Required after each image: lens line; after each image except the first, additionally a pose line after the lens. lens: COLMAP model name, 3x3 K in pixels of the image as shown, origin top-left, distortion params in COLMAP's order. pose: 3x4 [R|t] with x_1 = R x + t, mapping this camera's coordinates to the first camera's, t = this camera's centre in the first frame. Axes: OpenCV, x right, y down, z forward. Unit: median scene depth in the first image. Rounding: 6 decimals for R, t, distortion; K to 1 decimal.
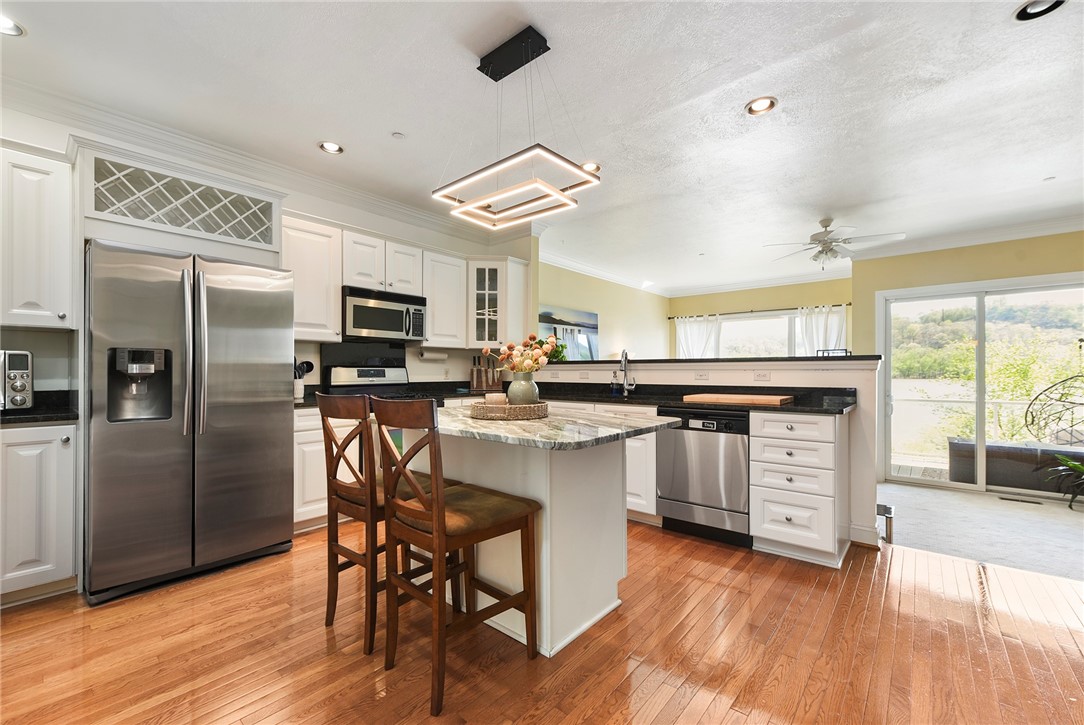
lens RADIAL K [[451.3, 0, 545.2], [0, 451.3, 371.6], [0, 0, 1]] dist [0.000554, 0.000030]
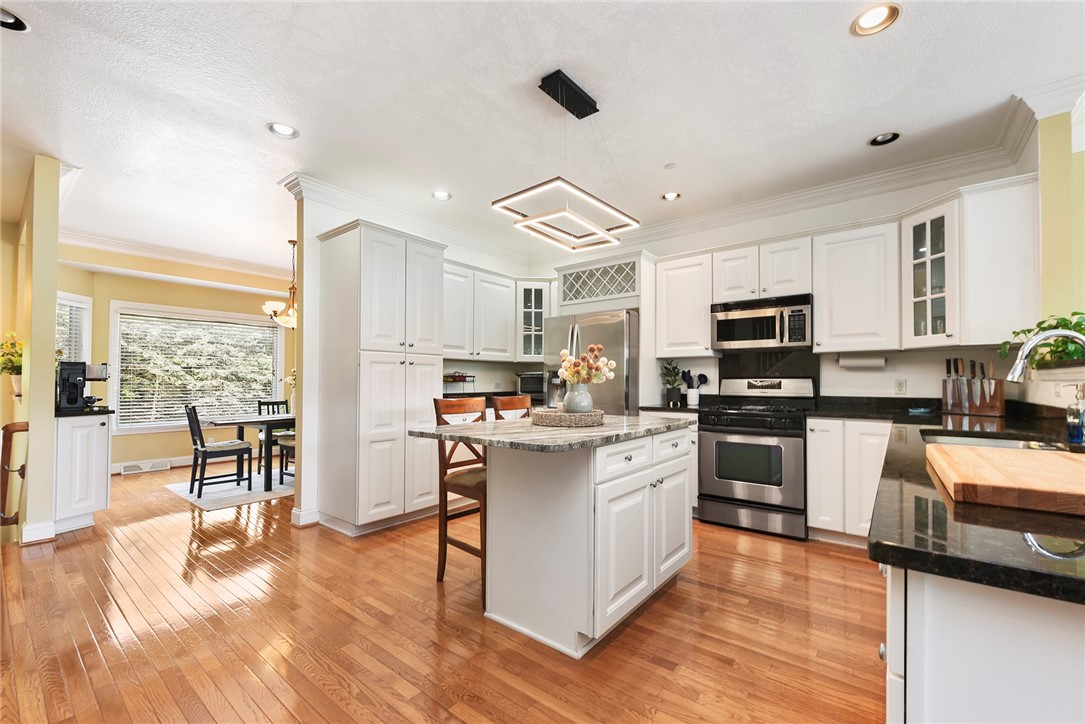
lens RADIAL K [[433.8, 0, 540.9], [0, 433.8, 374.1], [0, 0, 1]] dist [0.001069, 0.000028]
pose [[0.029480, -0.019709, -0.999371, 0.531169], [-0.003263, 0.999798, -0.019814, 0.000962], [0.999560, 0.003845, 0.029409, 0.501710]]
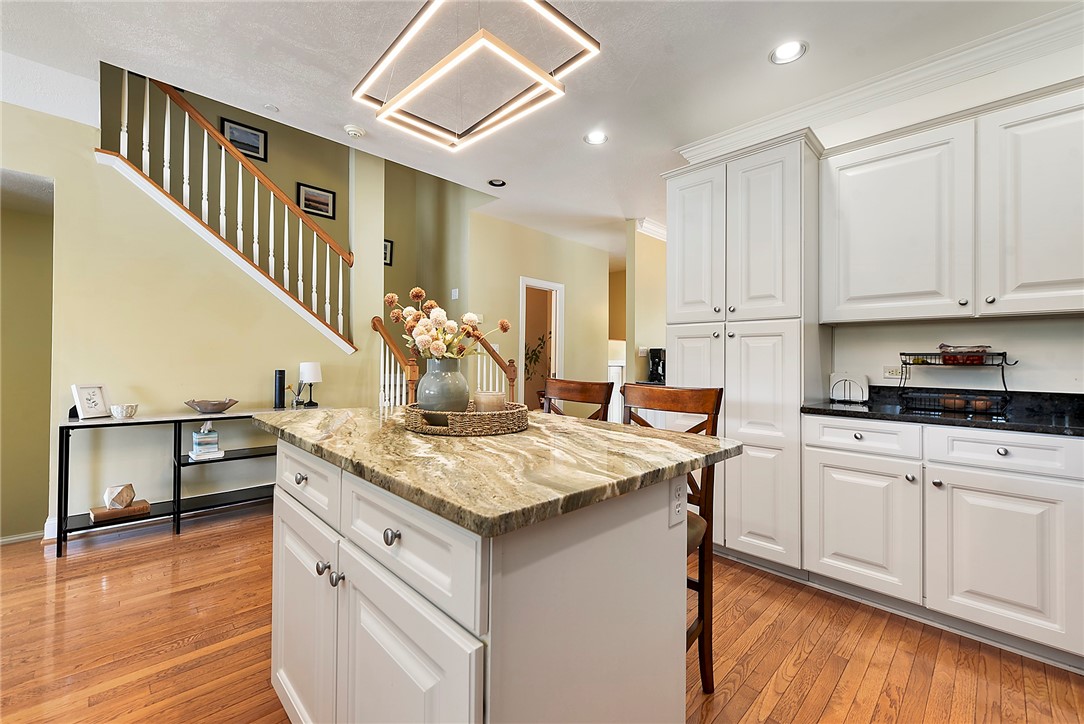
lens RADIAL K [[432.5, 0, 535.8], [0, 432.5, 357.1], [0, 0, 1]] dist [-0.000125, -0.000024]
pose [[-0.995885, -0.014737, 0.089424, -0.124039], [-0.015373, 0.999861, -0.006437, 0.000582], [-0.089317, -0.007785, -0.995973, 0.896513]]
